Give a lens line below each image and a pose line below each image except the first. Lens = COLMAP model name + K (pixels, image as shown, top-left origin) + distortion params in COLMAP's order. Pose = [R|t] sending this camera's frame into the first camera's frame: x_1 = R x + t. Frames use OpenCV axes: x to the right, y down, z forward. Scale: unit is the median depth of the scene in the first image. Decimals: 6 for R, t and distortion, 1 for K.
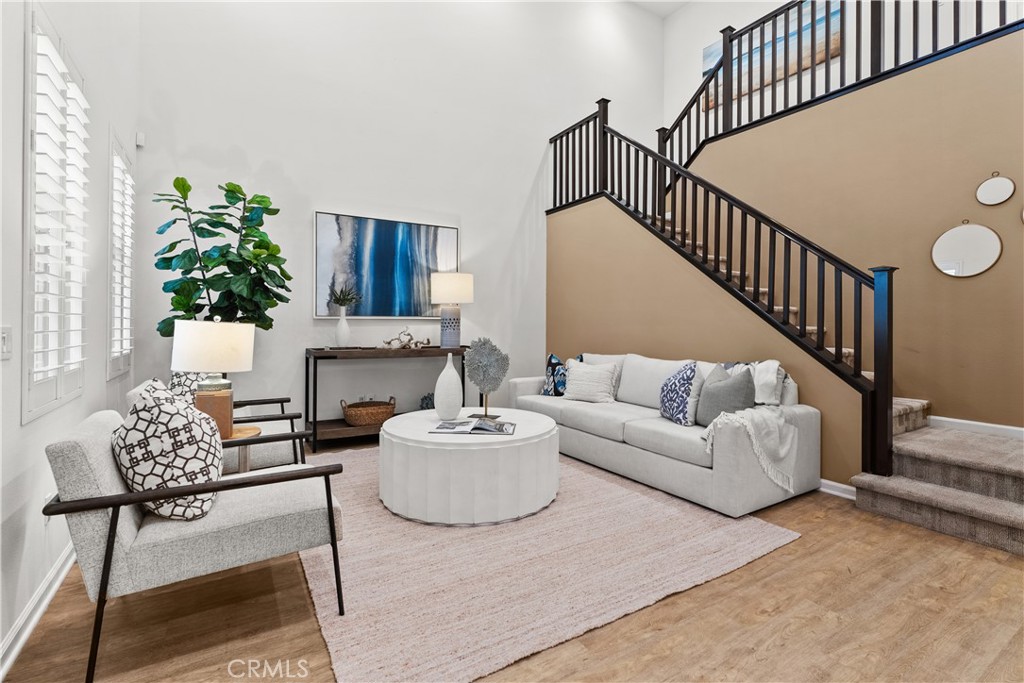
lens RADIAL K [[467.5, 0, 516.4], [0, 467.5, 327.9], [0, 0, 1]] dist [-0.018788, 0.004071]
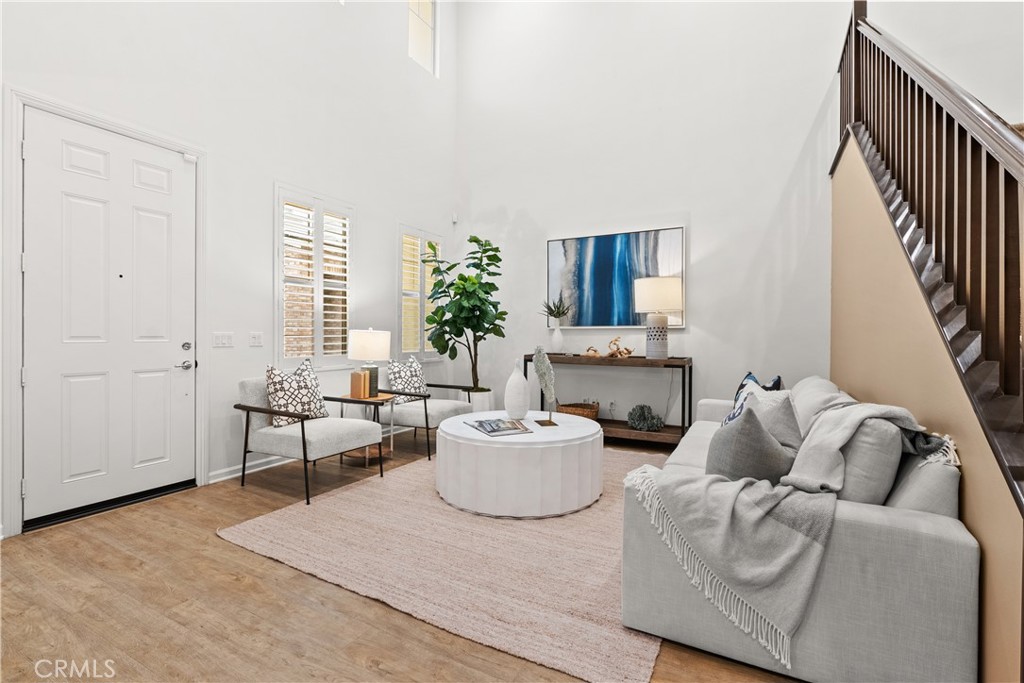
lens RADIAL K [[467.5, 0, 523.1], [0, 467.5, 338.7], [0, 0, 1]] dist [-0.018788, 0.004071]
pose [[0.502603, 0.008371, -0.864477, 0.778117], [-0.010536, 0.999938, 0.003556, 0.003132], [0.864453, 0.007321, 0.502660, 0.439956]]
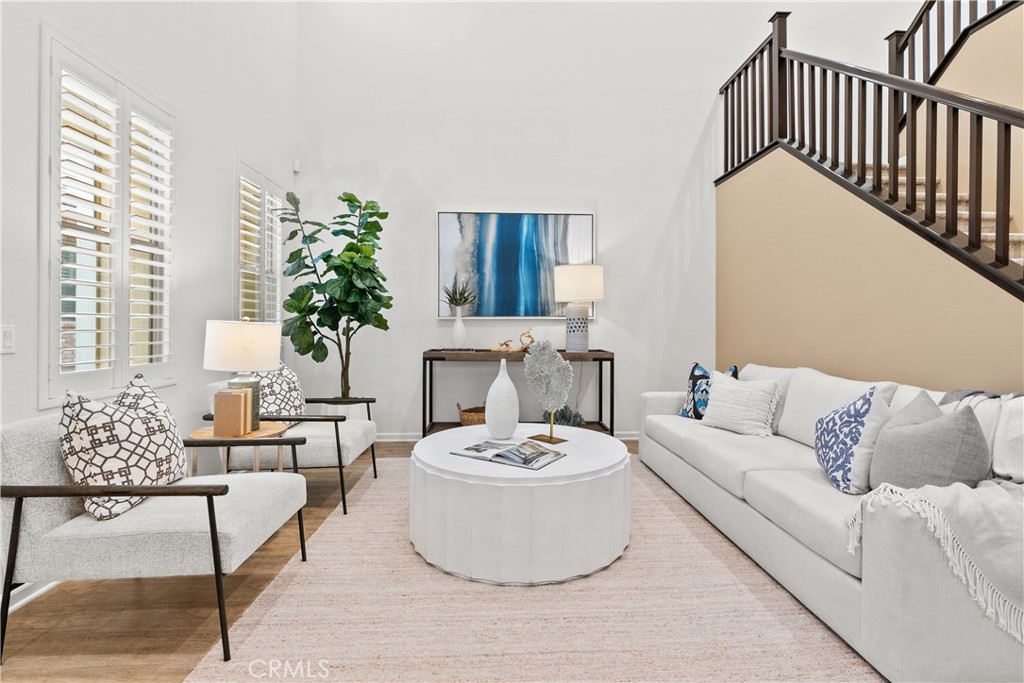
lens RADIAL K [[467.5, 0, 524.2], [0, 467.5, 329.1], [0, 0, 1]] dist [-0.018788, 0.004071]
pose [[0.879430, 0.003216, -0.476017, 0.275715], [-0.003418, 0.999994, 0.000441, 0.000290], [0.476016, 0.001239, 0.879436, 0.271213]]
